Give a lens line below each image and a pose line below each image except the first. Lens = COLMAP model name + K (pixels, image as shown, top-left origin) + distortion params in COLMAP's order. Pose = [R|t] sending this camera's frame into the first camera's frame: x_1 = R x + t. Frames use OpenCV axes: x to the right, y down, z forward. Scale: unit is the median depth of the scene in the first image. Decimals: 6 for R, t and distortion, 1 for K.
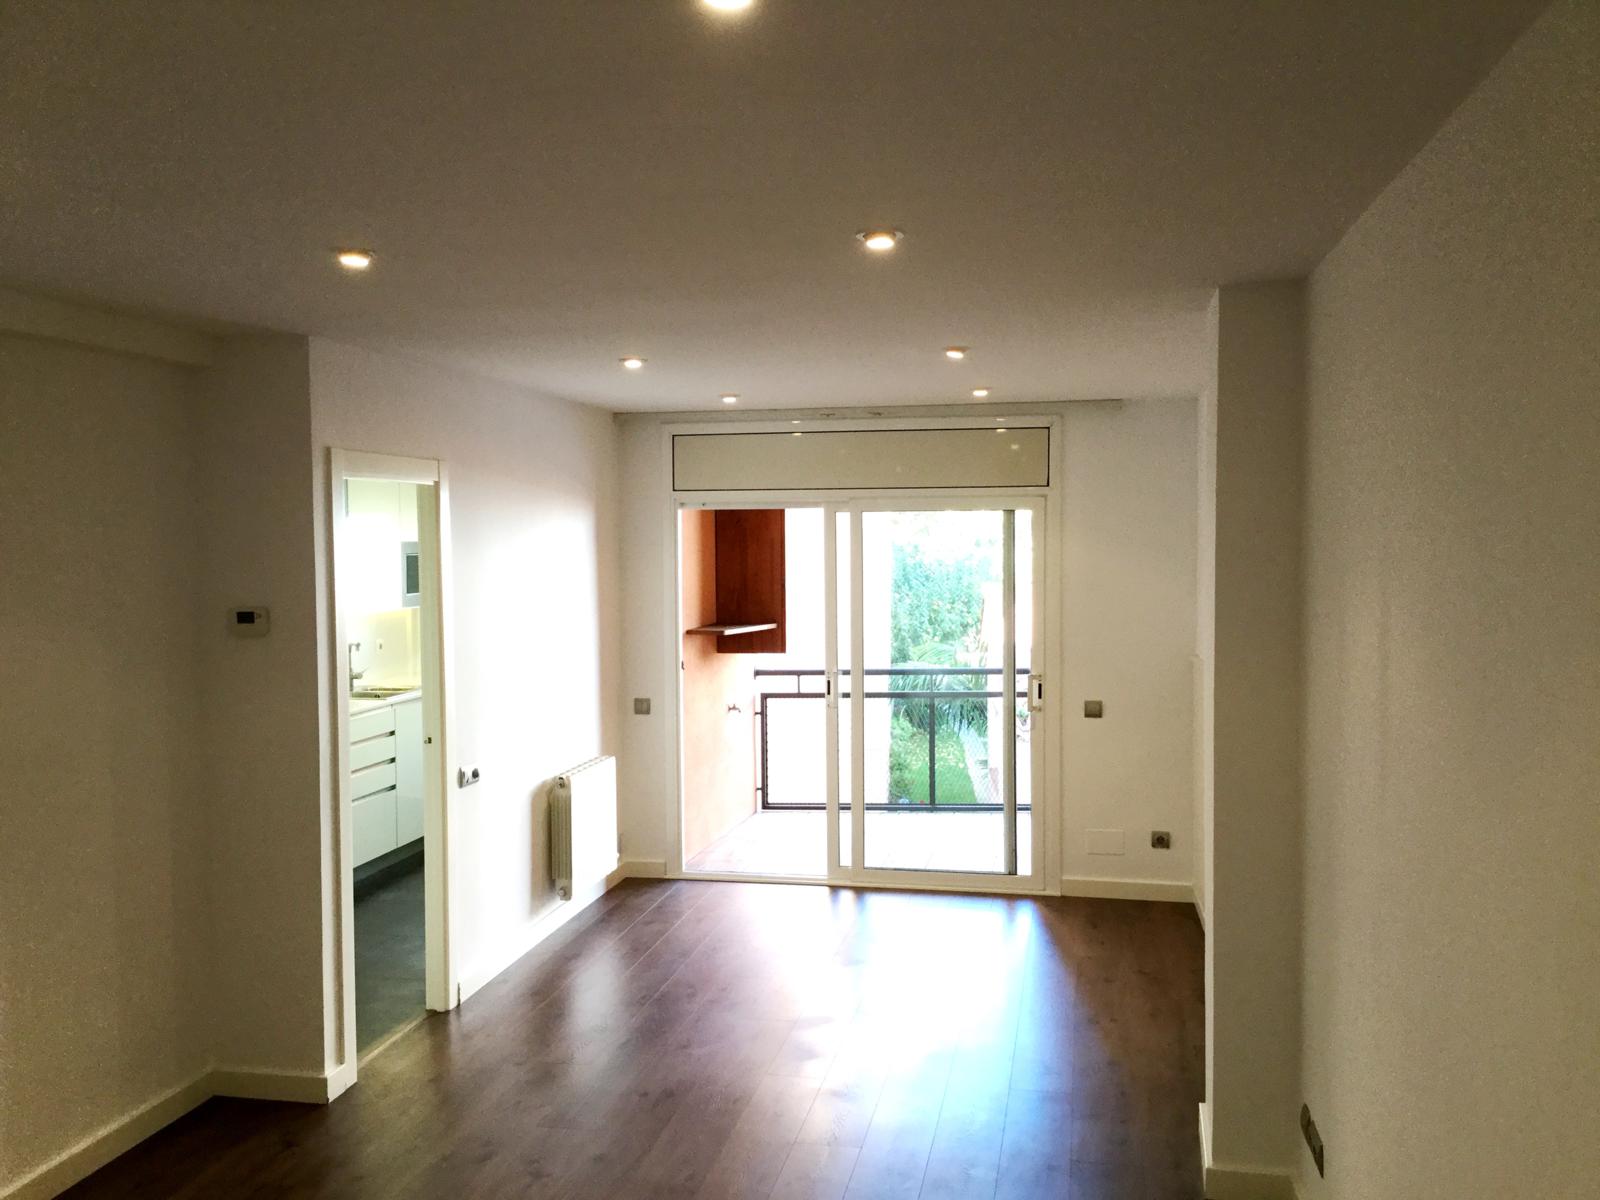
lens RADIAL K [[1412.8, 0, 800.0], [0, 1412.8, 600.0], [0, 0, 1]] dist [0.086857, -0.149042]
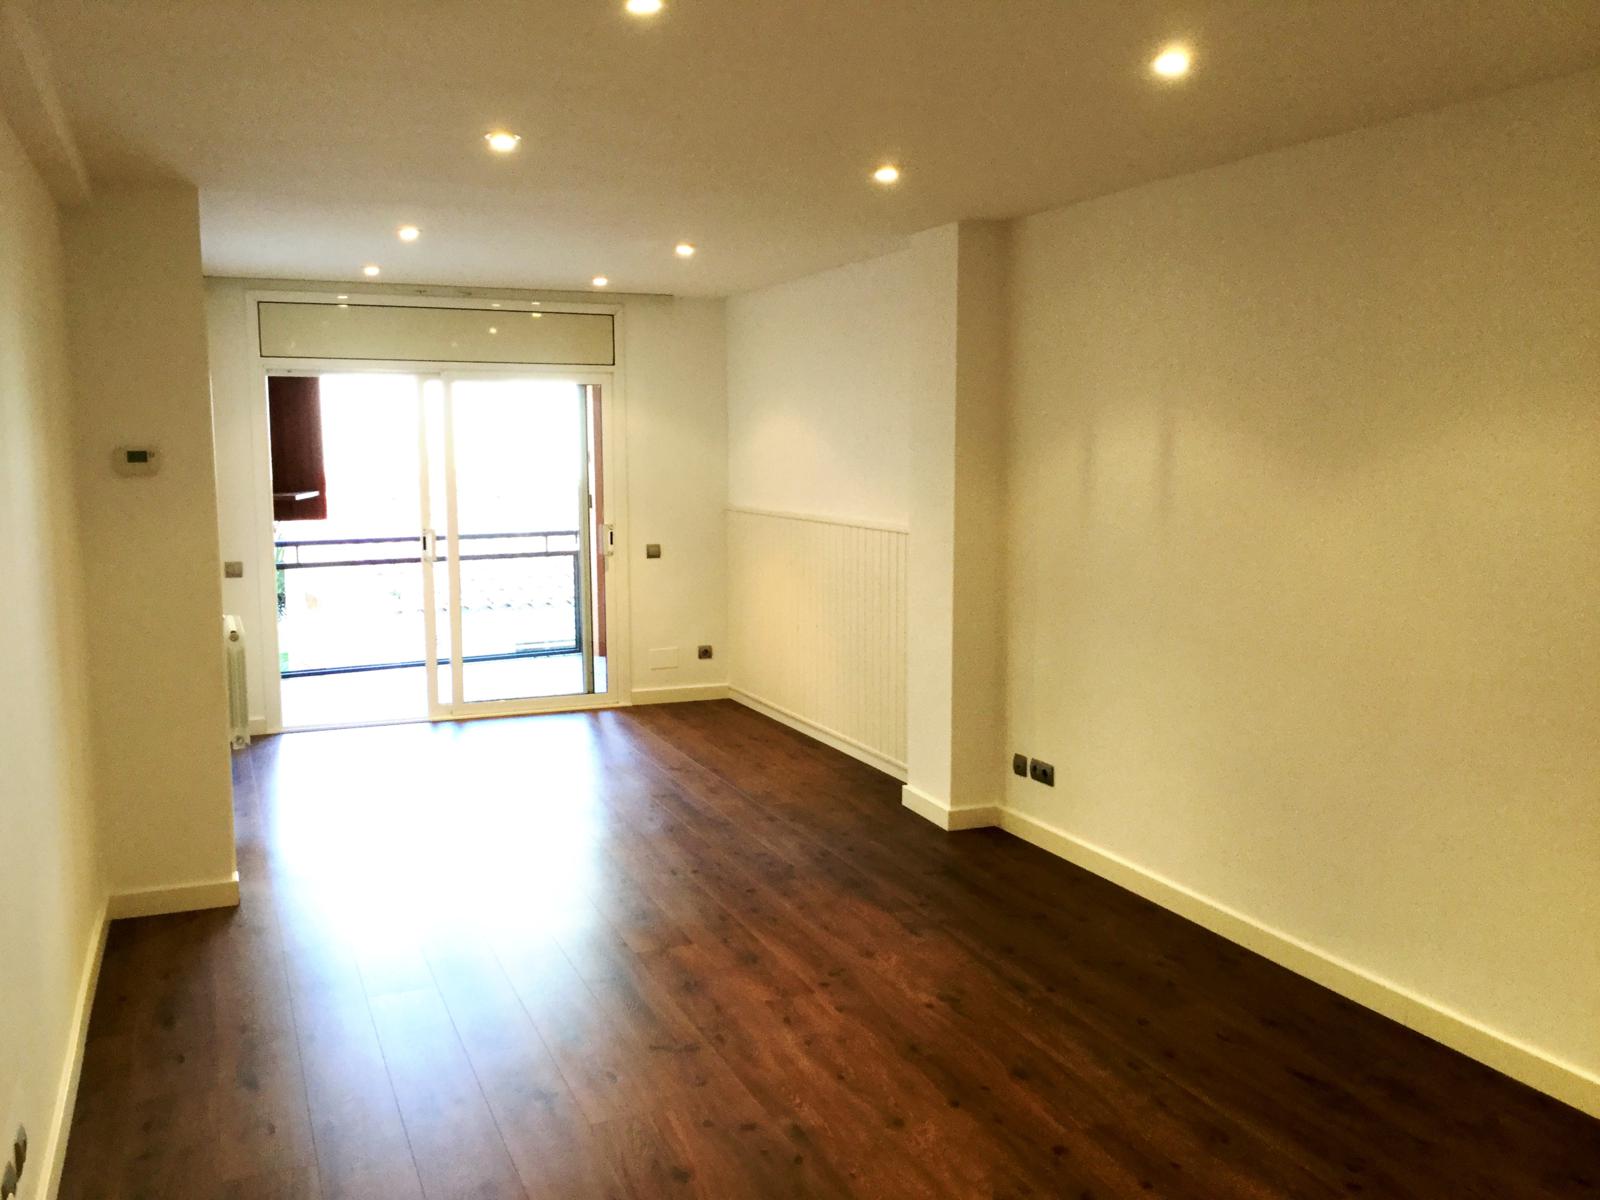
lens RADIAL K [[1412.8, 0, 800.0], [0, 1412.8, 600.0], [0, 0, 1]] dist [0.086857, -0.149042]
pose [[0.827025, -0.058994, 0.559062, -0.366947], [0.021636, 0.997082, 0.073209, 0.031996], [-0.561749, -0.048449, 0.825888, -0.078091]]
